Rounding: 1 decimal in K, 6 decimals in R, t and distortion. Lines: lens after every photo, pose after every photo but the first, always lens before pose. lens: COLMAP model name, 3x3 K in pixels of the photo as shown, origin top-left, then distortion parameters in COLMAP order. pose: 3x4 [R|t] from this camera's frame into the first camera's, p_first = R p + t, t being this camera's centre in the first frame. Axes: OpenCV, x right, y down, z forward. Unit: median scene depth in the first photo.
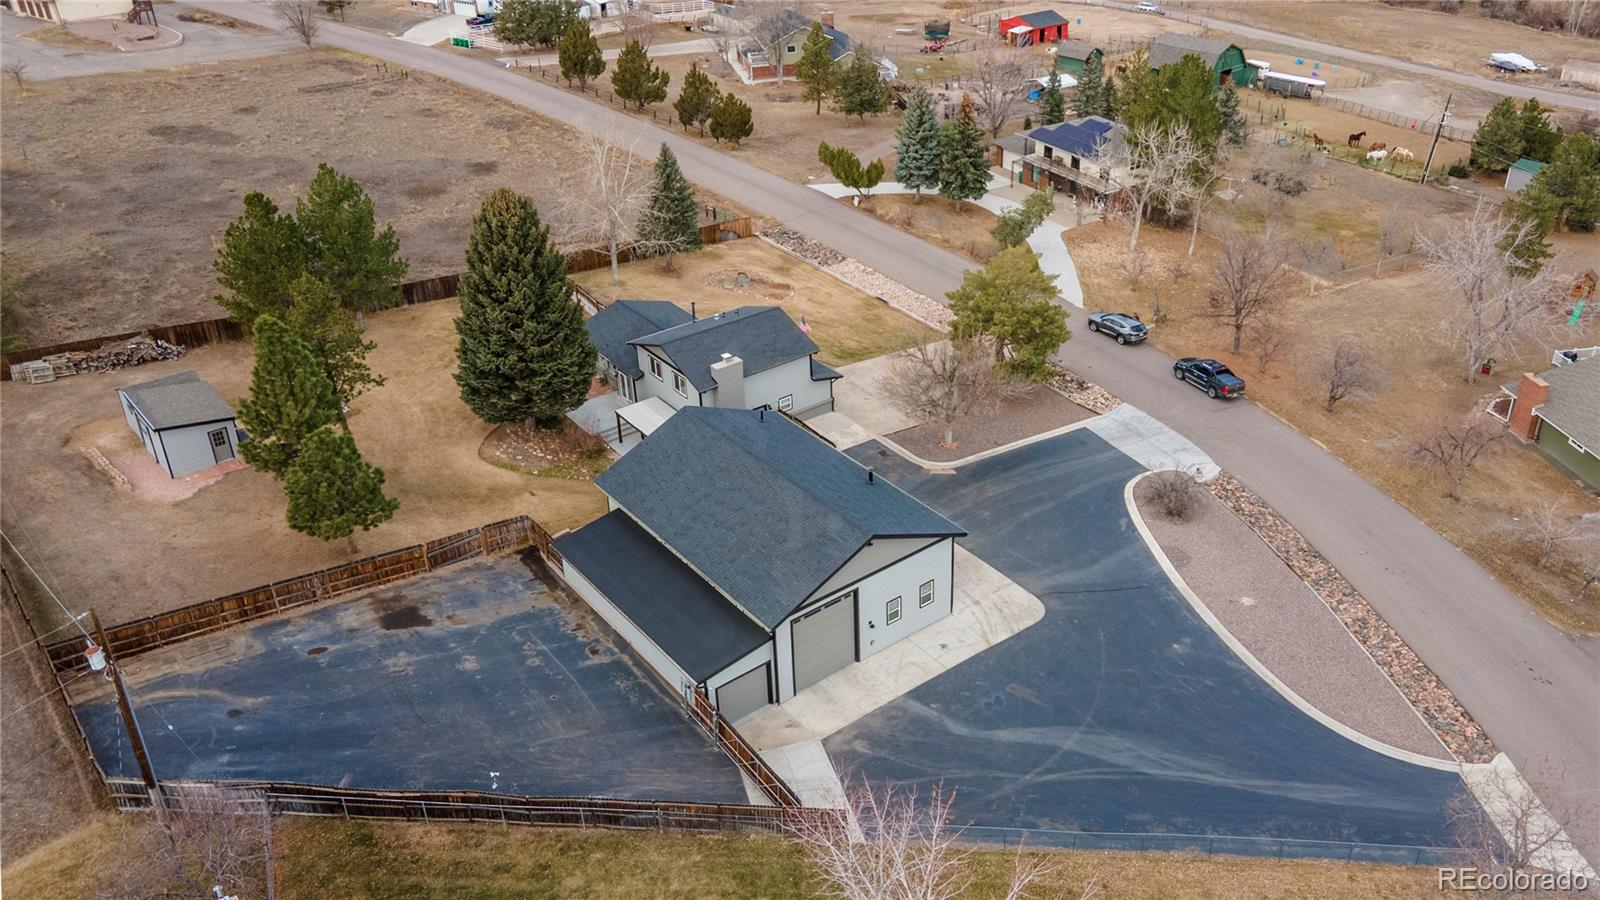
lens RADIAL K [[1253.2, 0, 847.0], [0, 1253.2, 448.8], [0, 0, 1]] dist [0.037569, 0.007843]
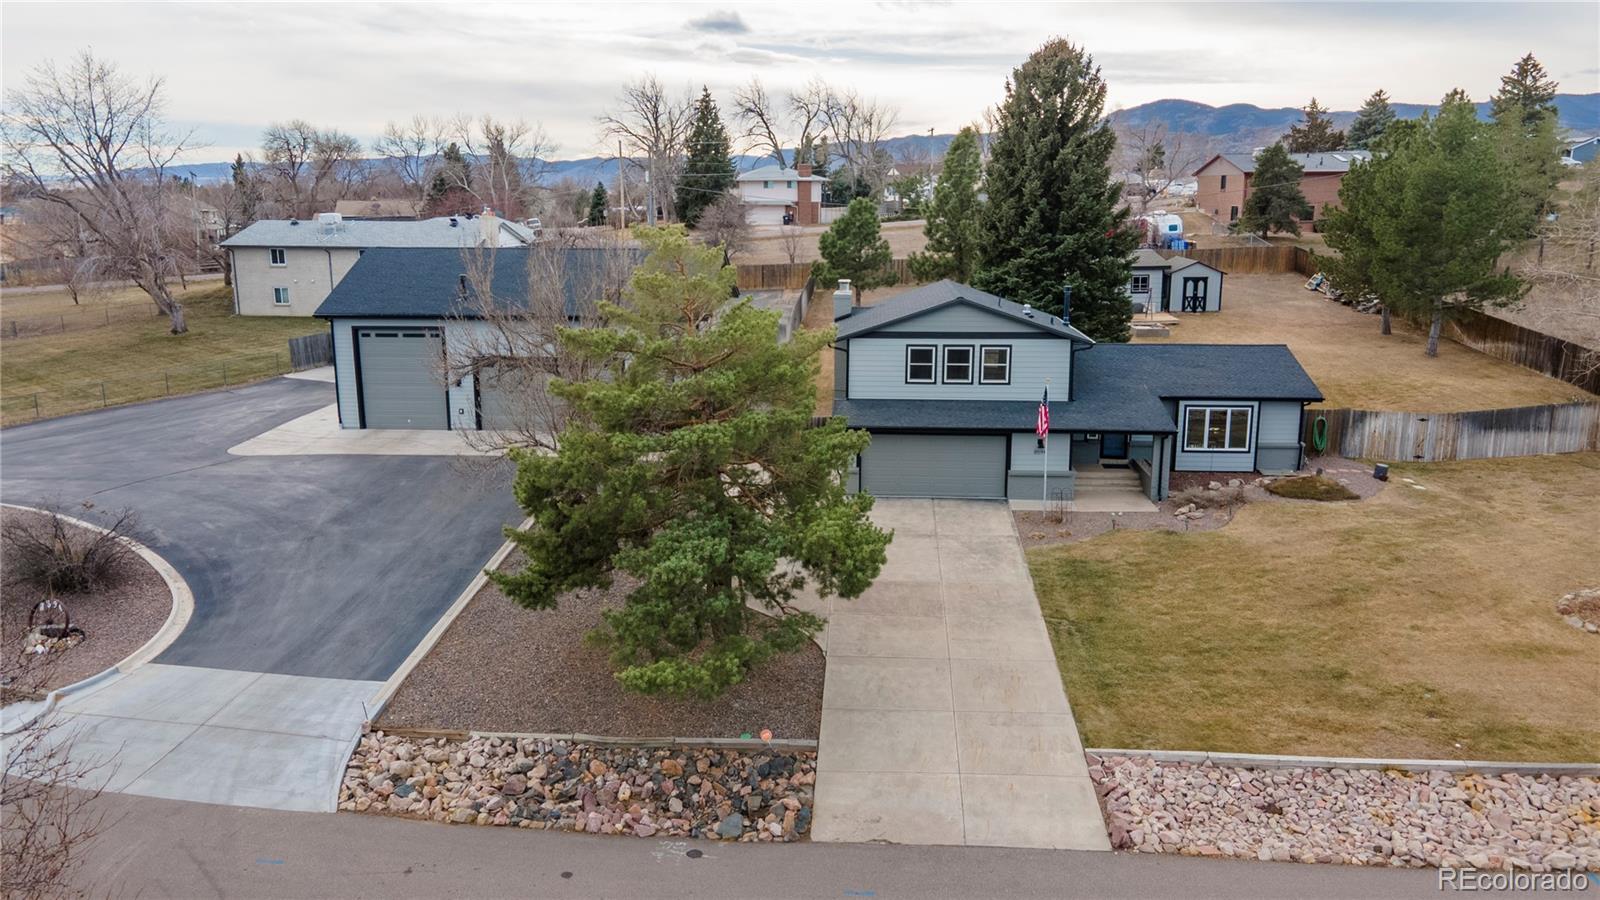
lens RADIAL K [[1161.7, 0, 800.0], [0, 1161.7, 450.0], [0, 0, 1]] dist [0.036317, 0.009197]
pose [[-0.660860, 0.181448, -0.728245, 0.464321], [-0.364398, 0.770708, 0.522708, -0.388439], [0.656109, 0.610808, -0.443211, 1.600056]]
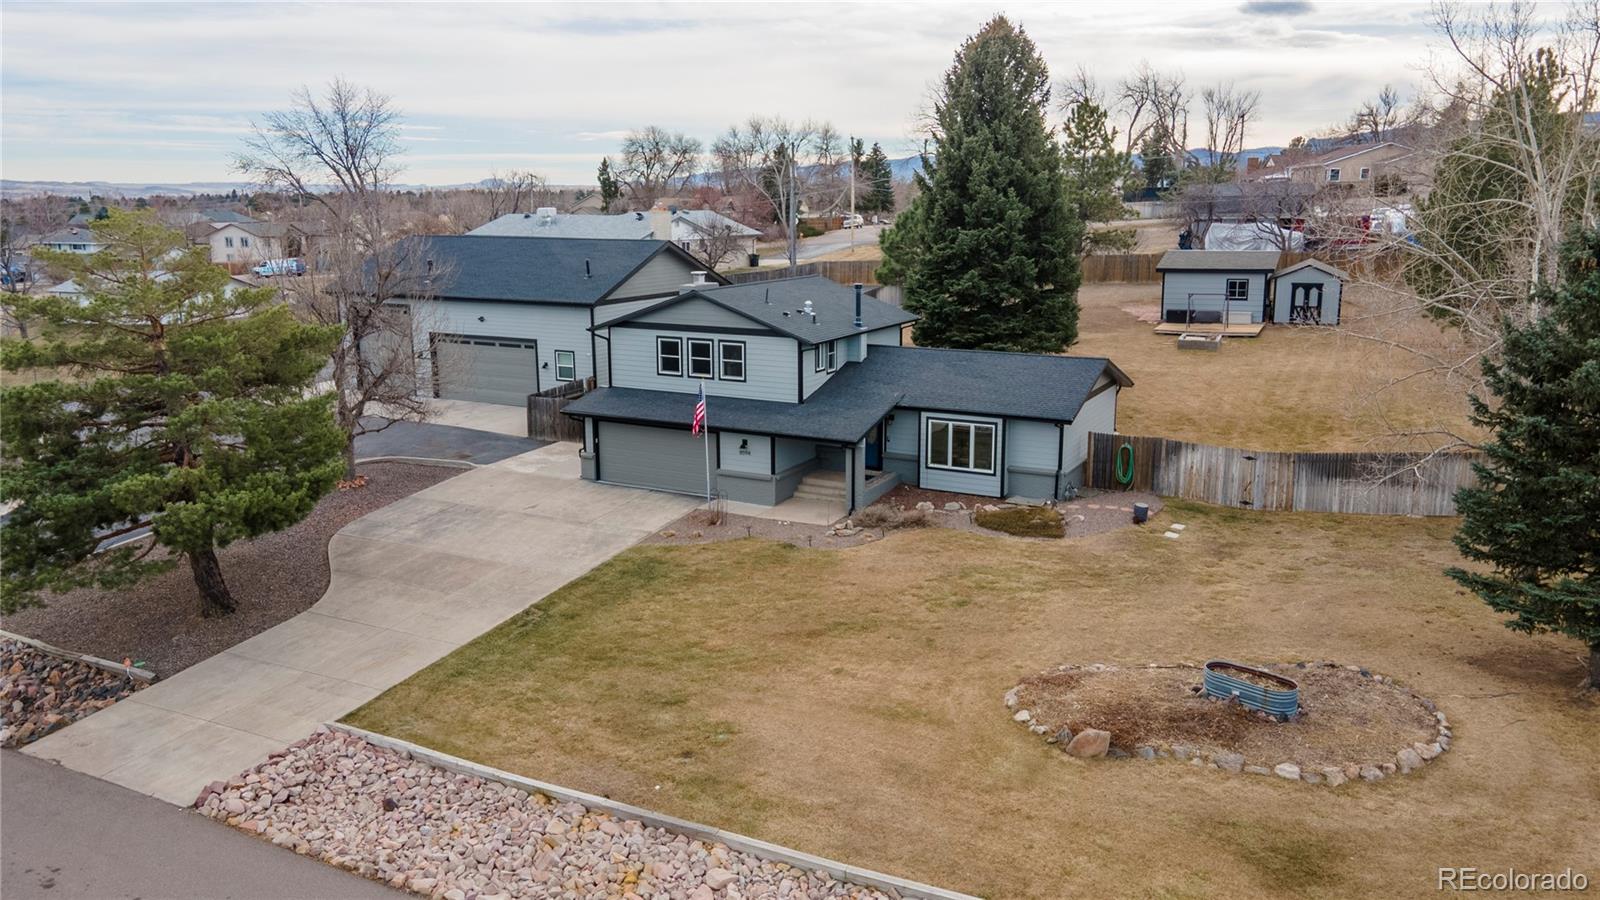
lens RADIAL K [[1161.7, 0, 800.0], [0, 1161.7, 450.0], [0, 0, 1]] dist [0.036317, 0.009197]
pose [[-0.908774, 0.113146, -0.401656, 0.137038], [-0.189835, 0.745070, 0.639400, -0.500574], [0.371608, 0.657319, -0.655622, 1.814883]]
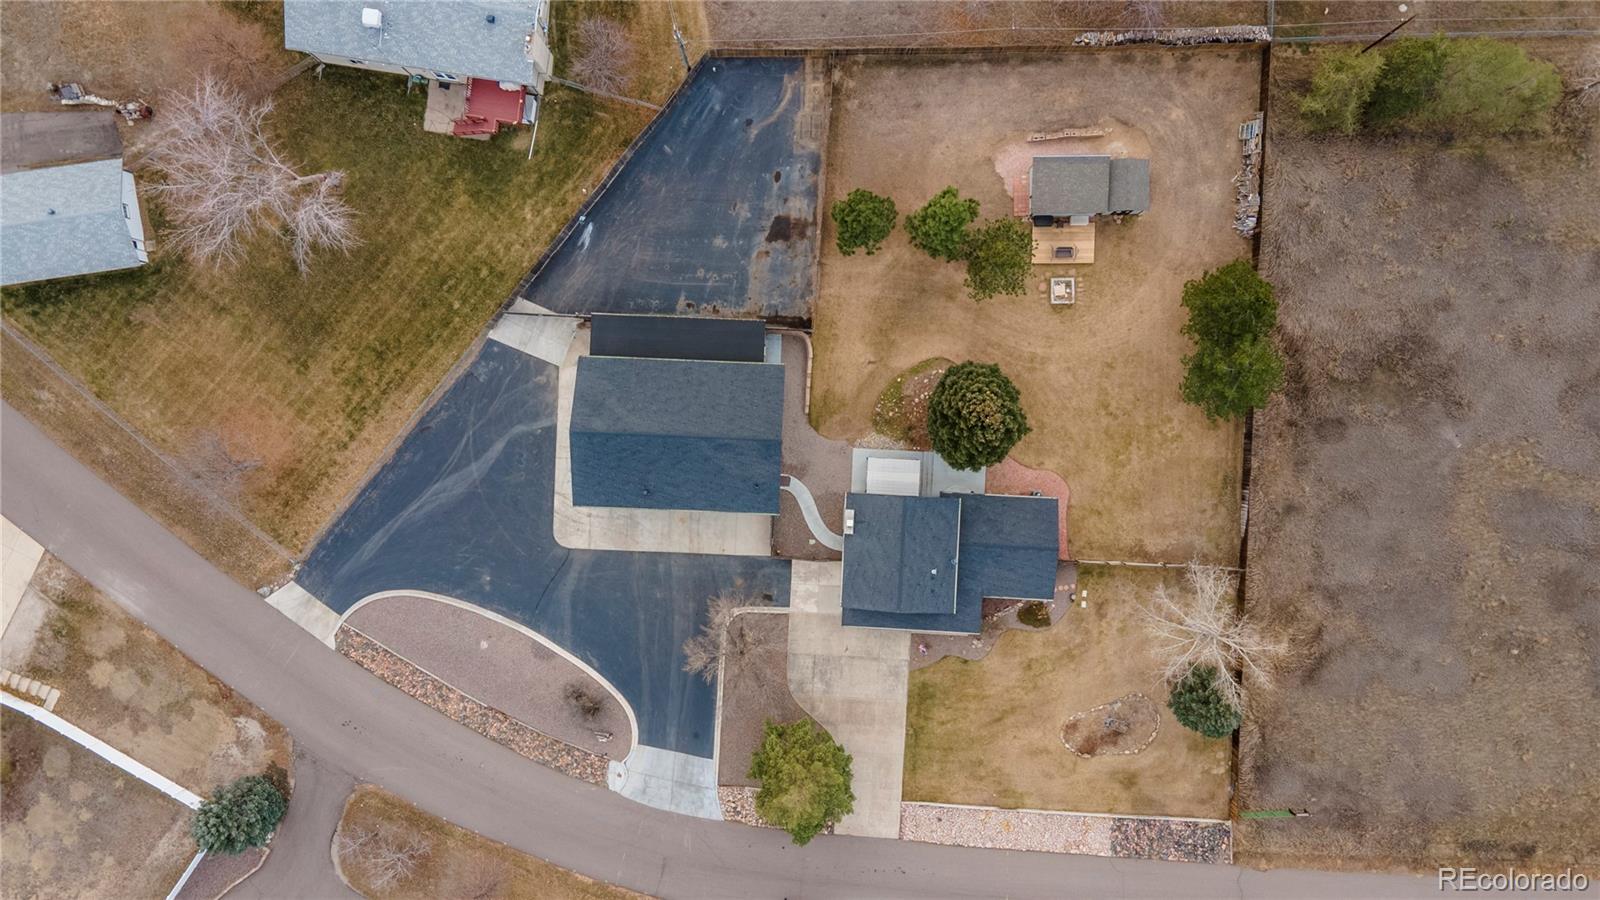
lens RADIAL K [[1161.7, 0, 800.0], [0, 1161.7, 450.0], [0, 0, 1]] dist [0.036317, 0.009197]
pose [[-0.648212, 0.760911, 0.028896, -0.188047], [-0.370464, -0.348294, 0.861074, -1.291618], [0.665265, 0.547454, 0.507658, 0.388415]]
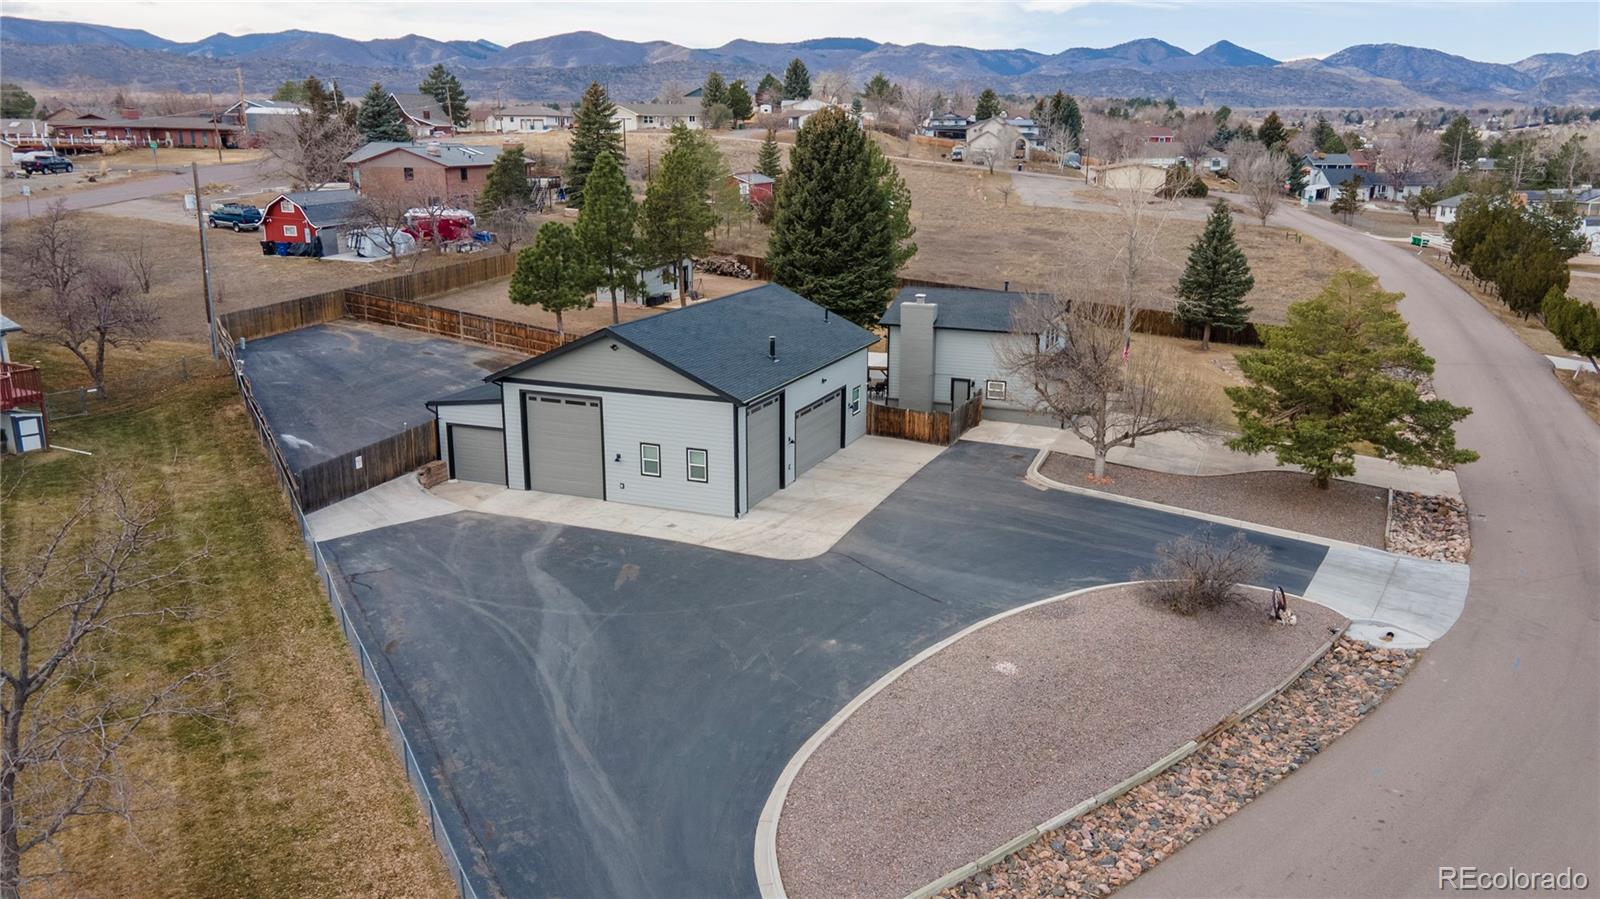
lens RADIAL K [[1189.3, 0, 830.8], [0, 1189.3, 449.4], [0, 0, 1]] dist [0.037520, -0.000824]
pose [[0.509830, 0.244026, -0.824939, 0.733174], [-0.448568, 0.893656, -0.012871, 0.077956], [0.734071, 0.376603, 0.565076, 0.624591]]
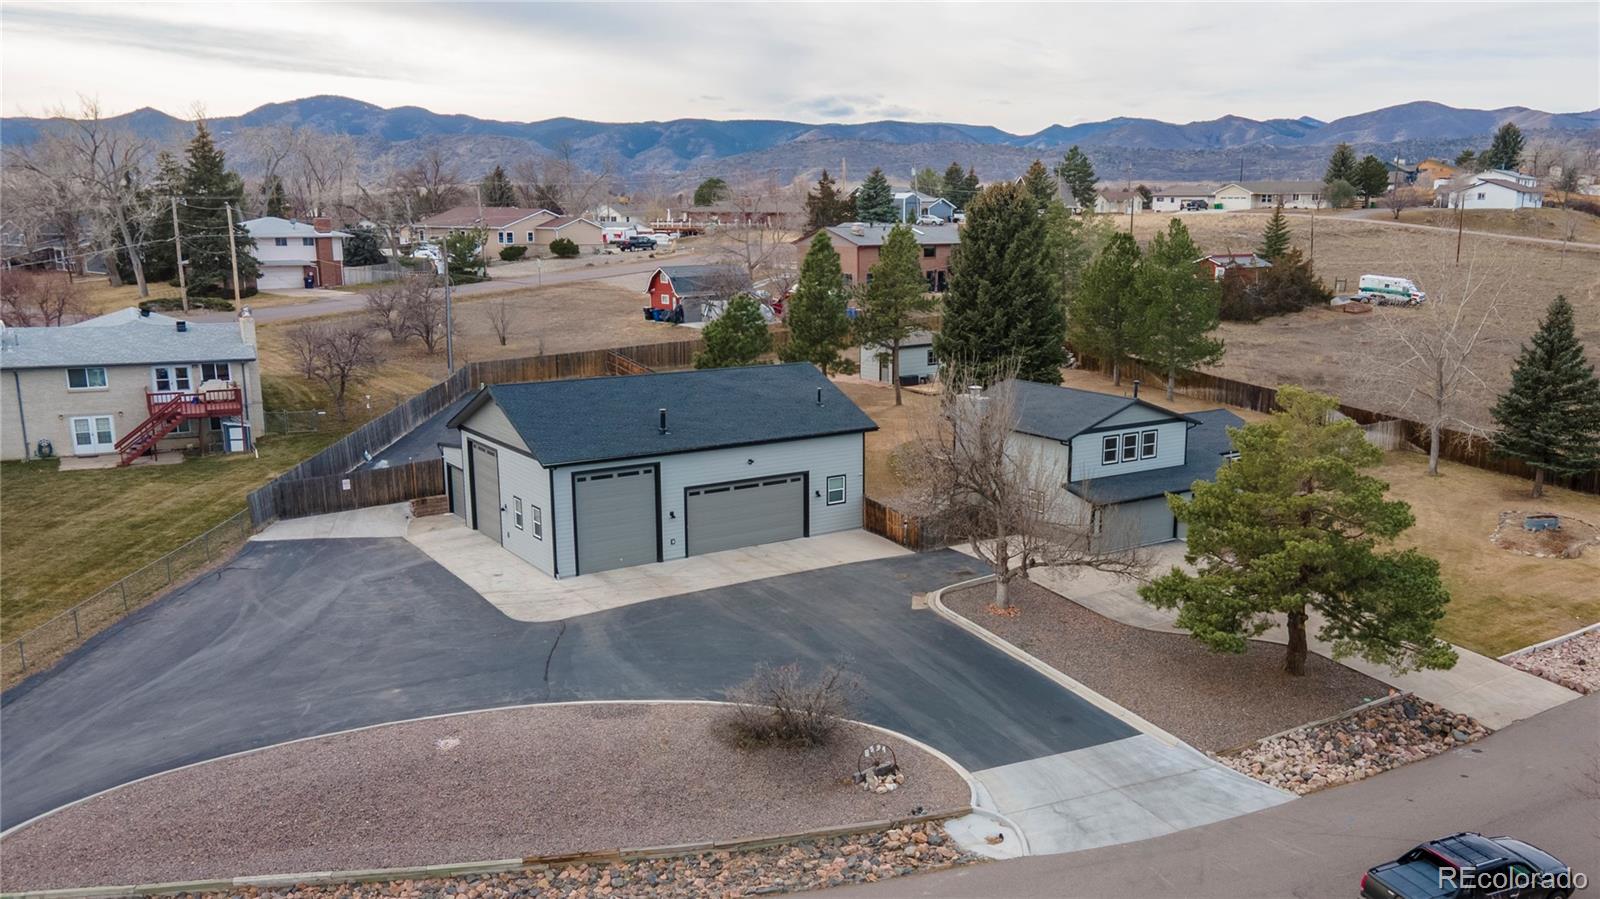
lens RADIAL K [[1281.2, 0, 888.1], [0, 1281.2, 474.4], [0, 0, 1]] dist [0.030290, 0.004990]
pose [[-0.032022, 0.222616, -0.974380, 0.885555], [-0.508644, 0.835569, 0.207618, -0.209072], [0.860381, 0.502261, 0.086476, 1.107969]]
